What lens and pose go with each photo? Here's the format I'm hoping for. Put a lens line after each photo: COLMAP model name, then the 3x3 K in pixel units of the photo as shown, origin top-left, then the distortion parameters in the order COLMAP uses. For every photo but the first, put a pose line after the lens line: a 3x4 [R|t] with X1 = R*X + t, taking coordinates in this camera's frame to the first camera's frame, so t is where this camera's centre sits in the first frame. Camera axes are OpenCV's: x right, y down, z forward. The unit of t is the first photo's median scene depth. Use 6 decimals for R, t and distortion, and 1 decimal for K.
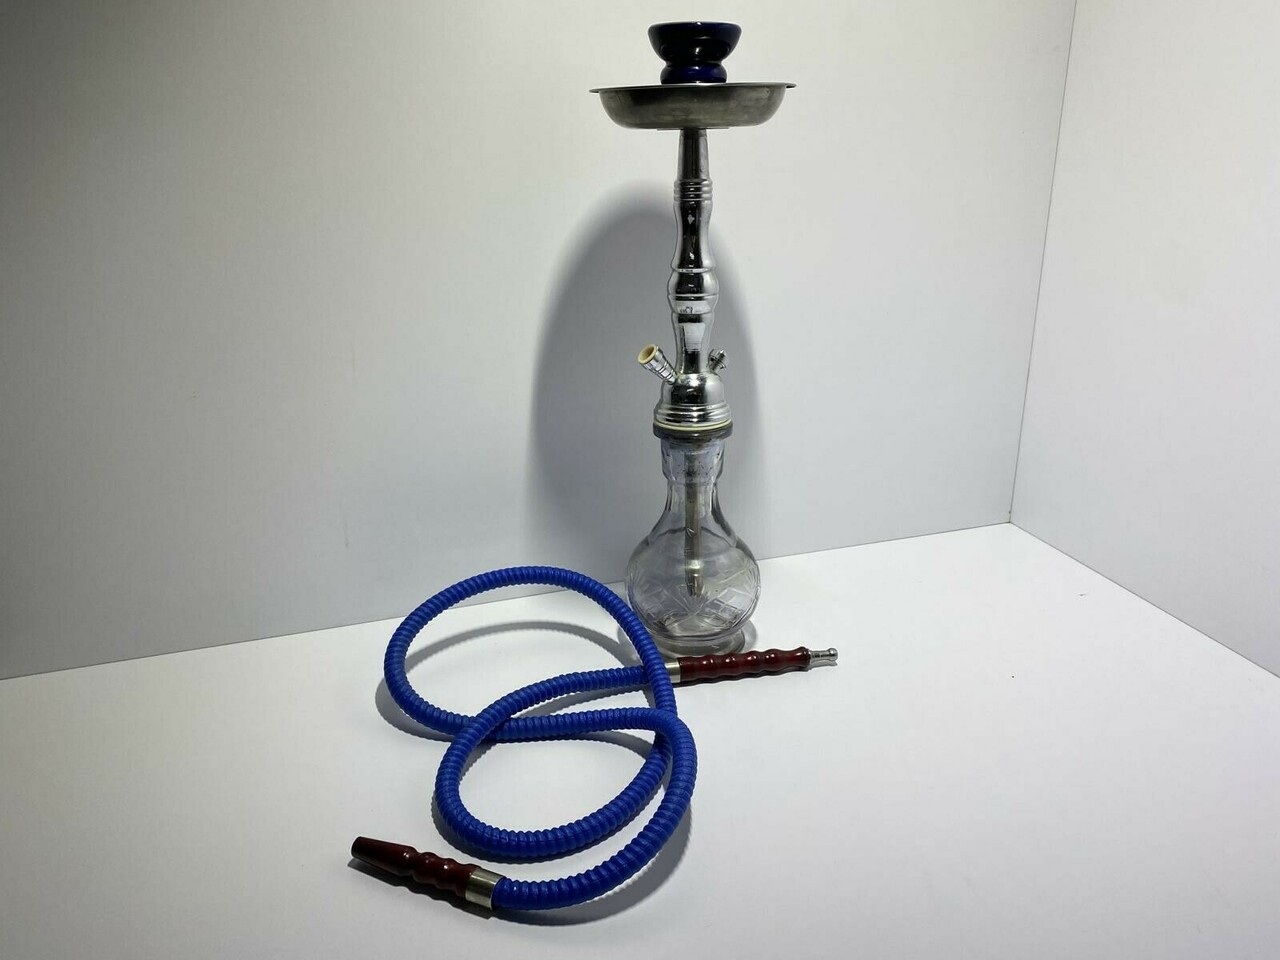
lens RADIAL K [[913.2, 0, 638.6], [0, 913.2, 465.0], [0, 0, 1]] dist [-0.009336, -0.001796]
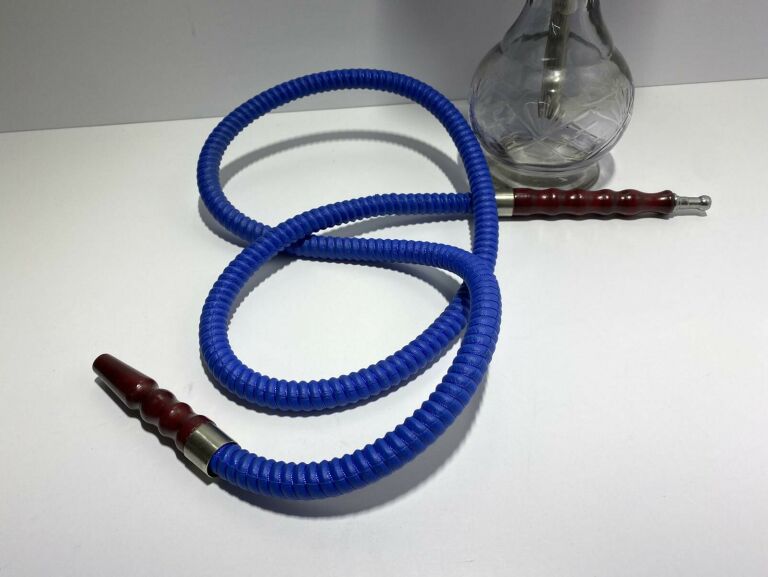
lens RADIAL K [[547.9, 0, 383.1], [0, 547.9, 279.5], [0, 0, 1]] dist [-0.009336, -0.001796]
pose [[0.962534, 0.146270, -0.228328, 0.053901], [-0.041304, 0.911297, 0.409672, 0.079992], [0.267998, -0.384892, 0.883196, 0.462601]]
